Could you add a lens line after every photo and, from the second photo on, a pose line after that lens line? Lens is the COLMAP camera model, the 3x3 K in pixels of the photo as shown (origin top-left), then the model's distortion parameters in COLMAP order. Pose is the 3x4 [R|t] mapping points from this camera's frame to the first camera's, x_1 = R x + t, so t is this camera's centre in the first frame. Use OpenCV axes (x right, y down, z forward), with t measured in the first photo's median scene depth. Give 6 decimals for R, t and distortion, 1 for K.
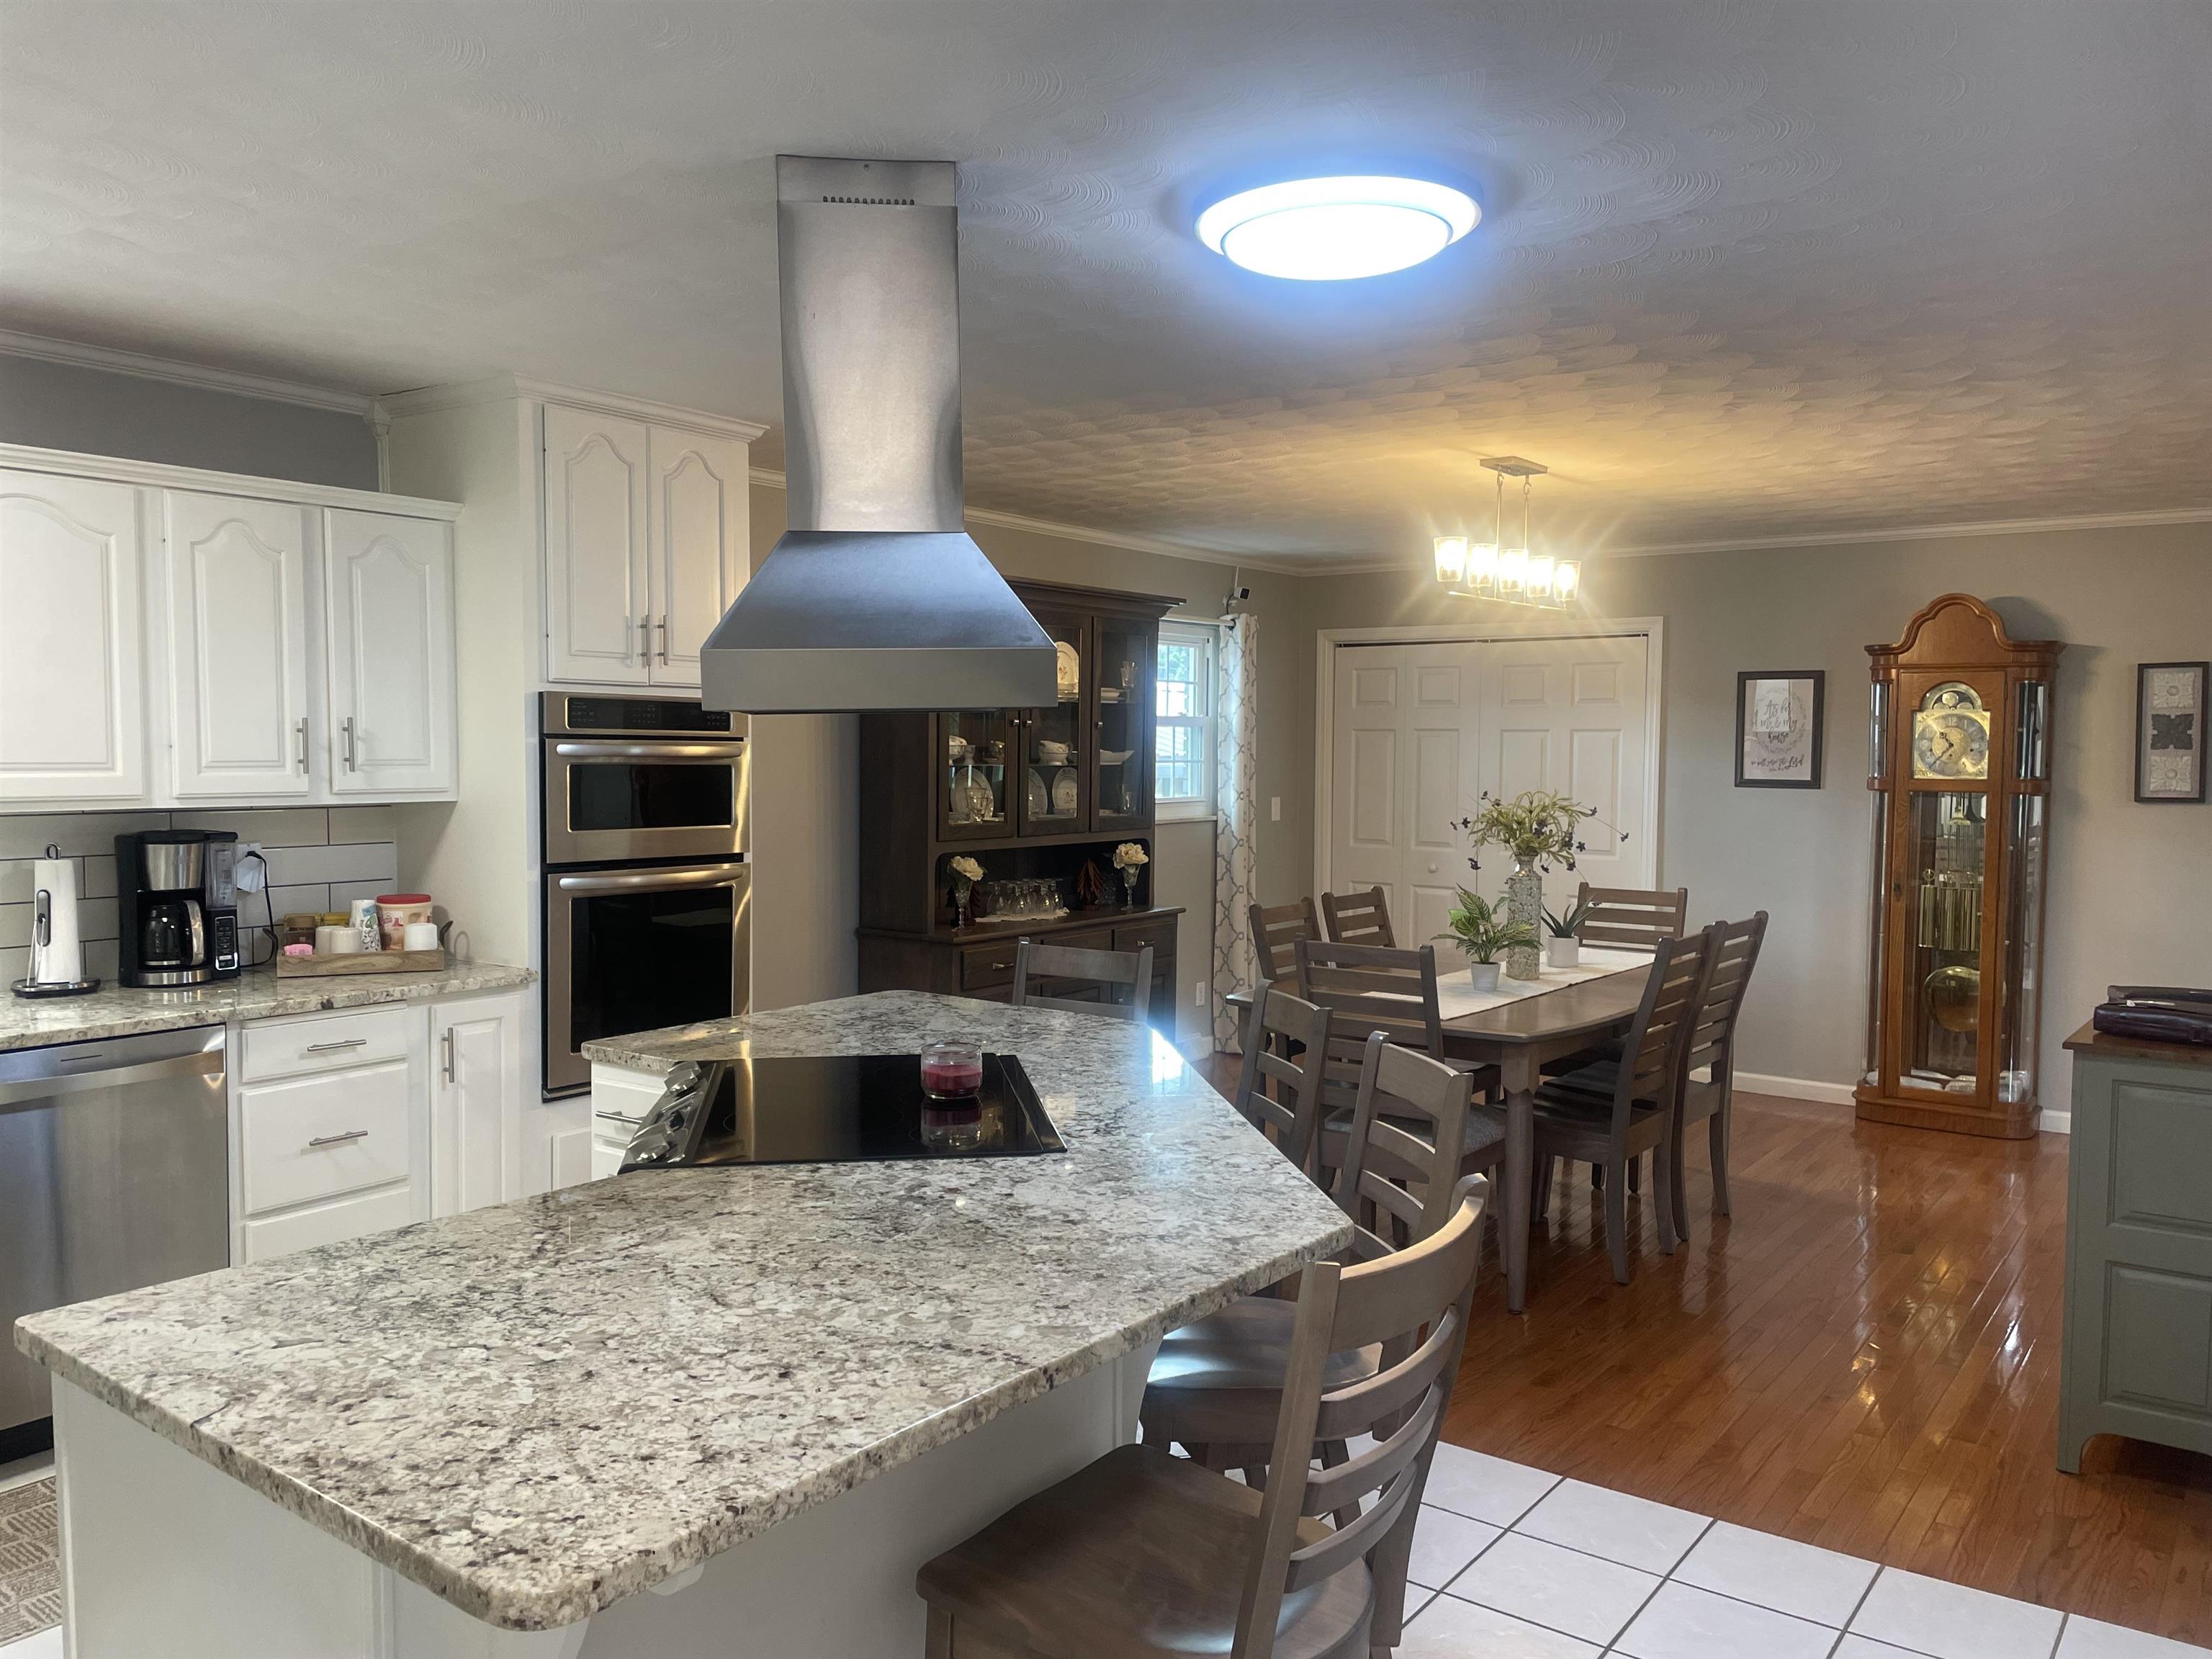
lens RADIAL K [[1652.7, 0, 1111.5], [0, 1652.7, 848.4], [0, 0, 1]] dist [0.078505, -0.107067]
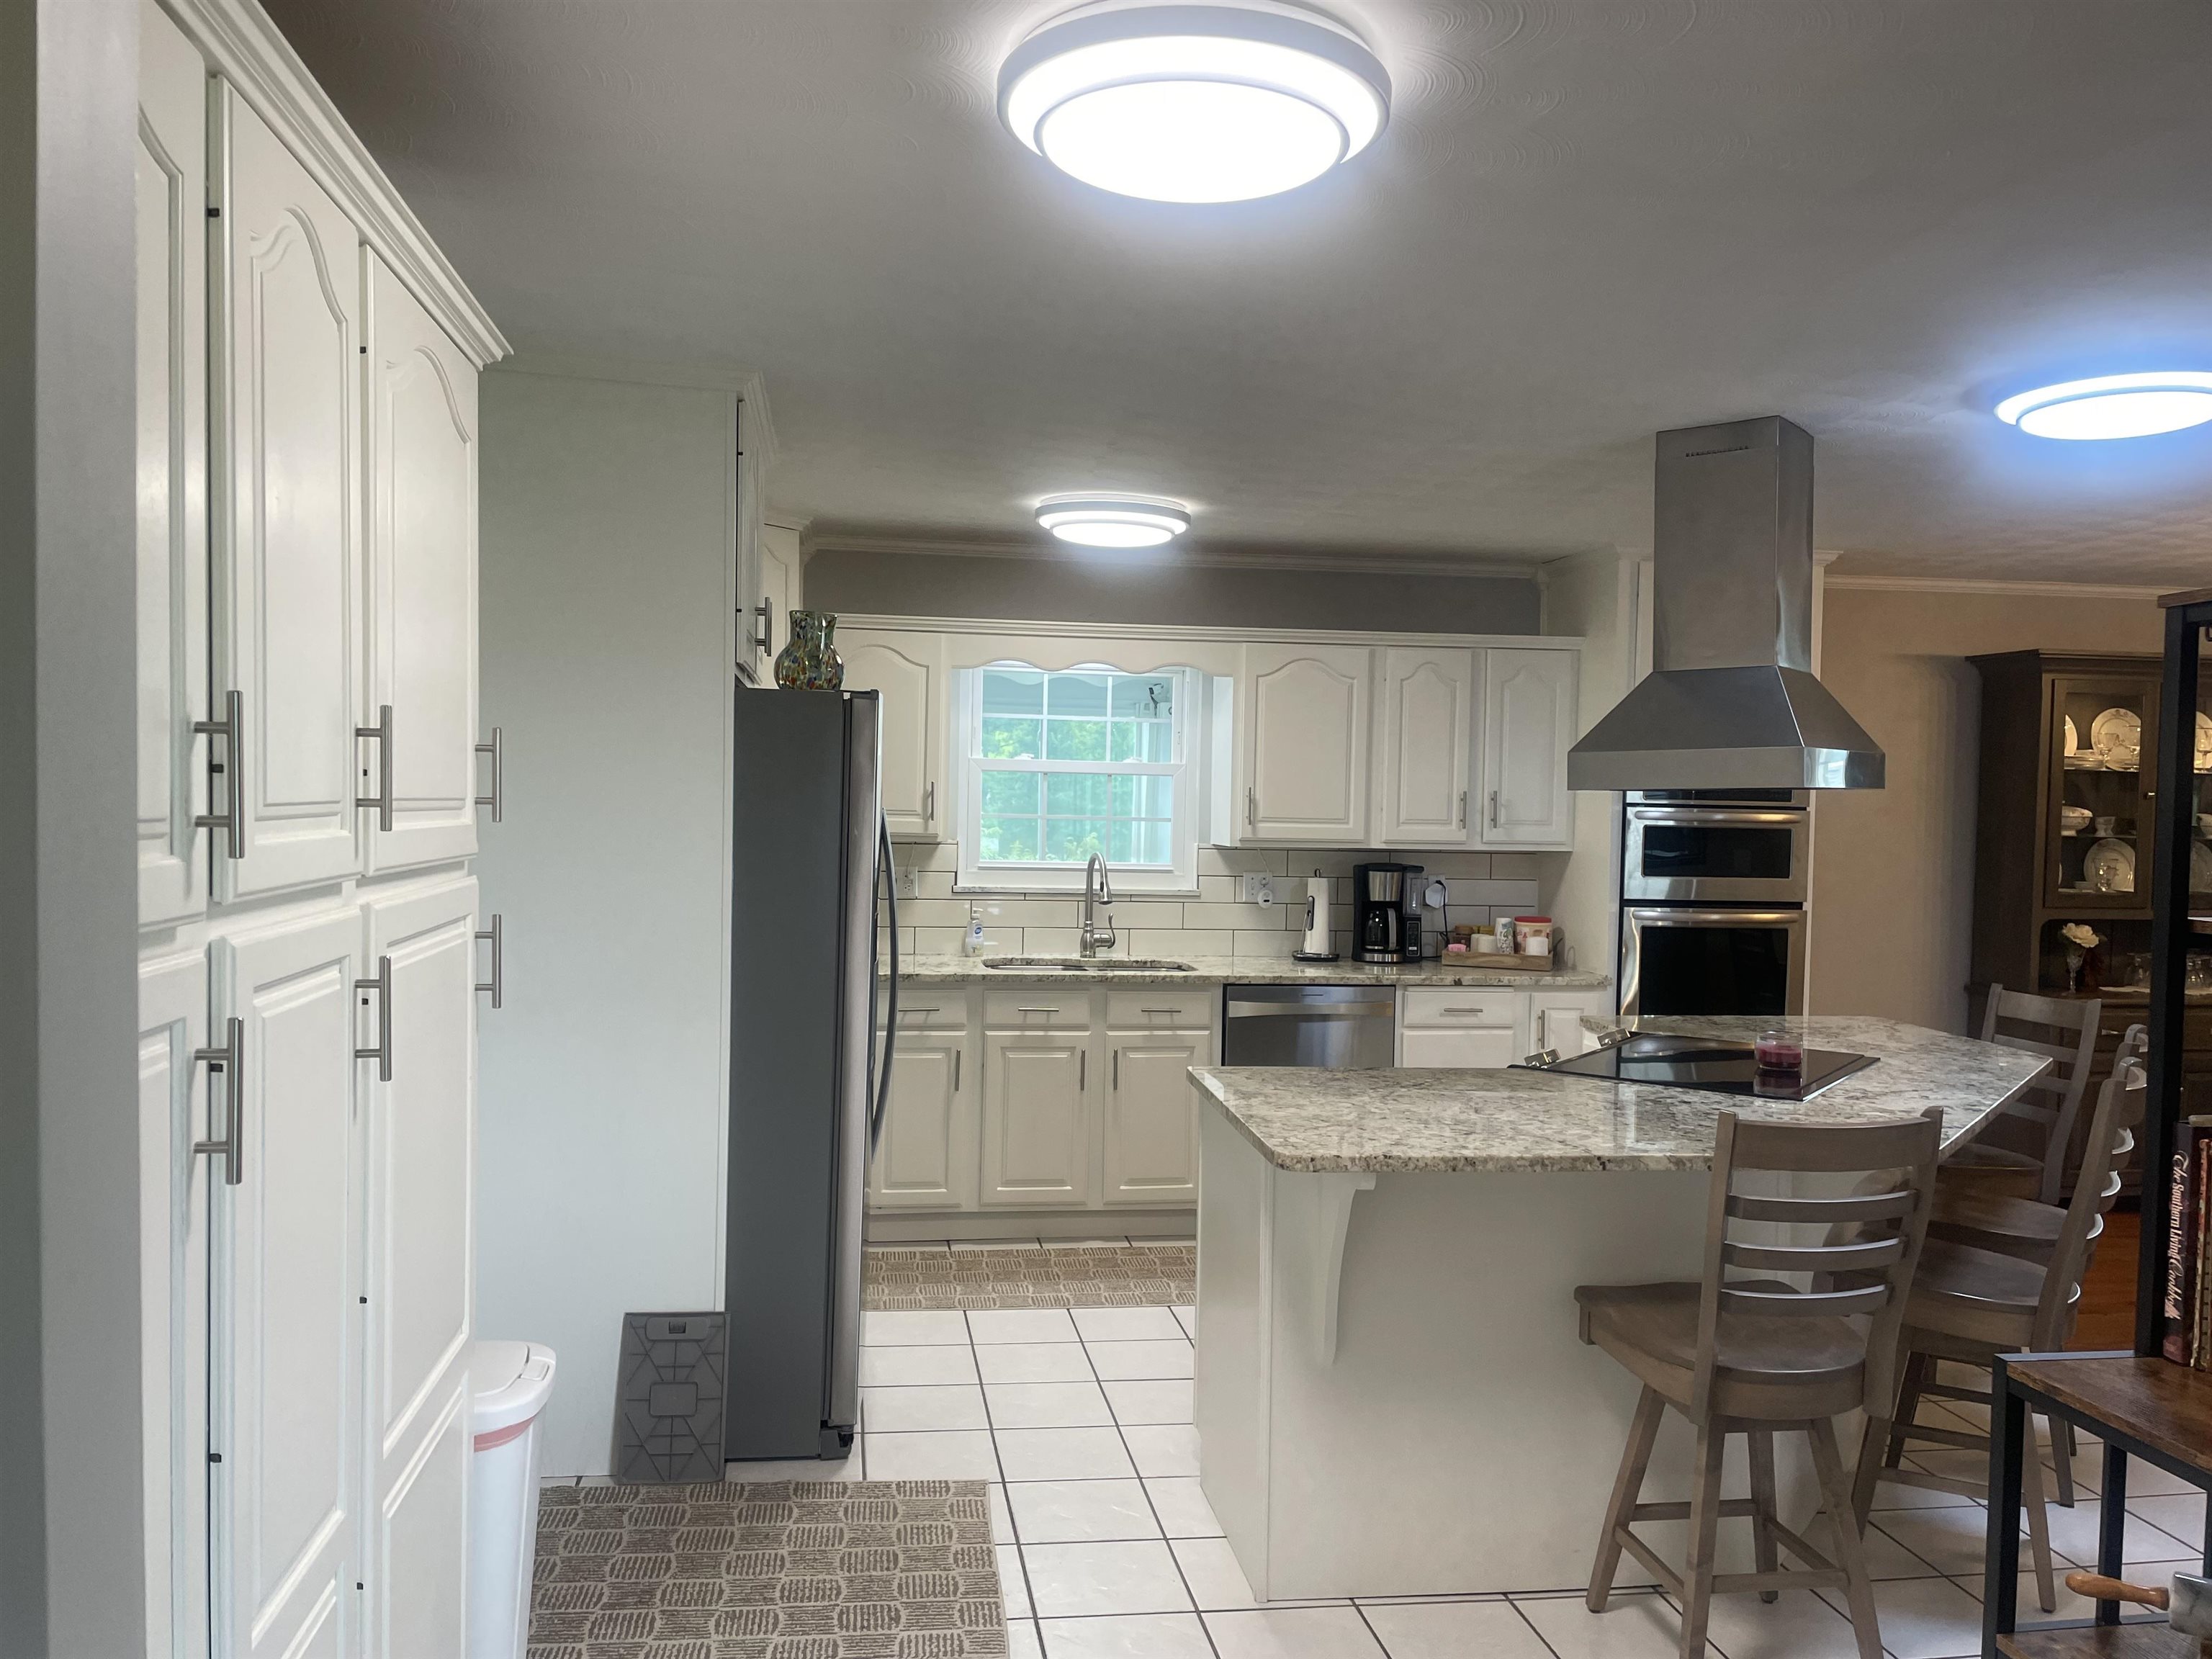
lens RADIAL K [[1652.7, 0, 1111.5], [0, 1652.7, 848.4], [0, 0, 1]] dist [0.078505, -0.107067]
pose [[0.708011, 0.028602, -0.705622, 0.331233], [-0.057671, 0.998184, -0.017405, 0.016273], [0.703843, 0.053017, 0.708374, -0.259226]]
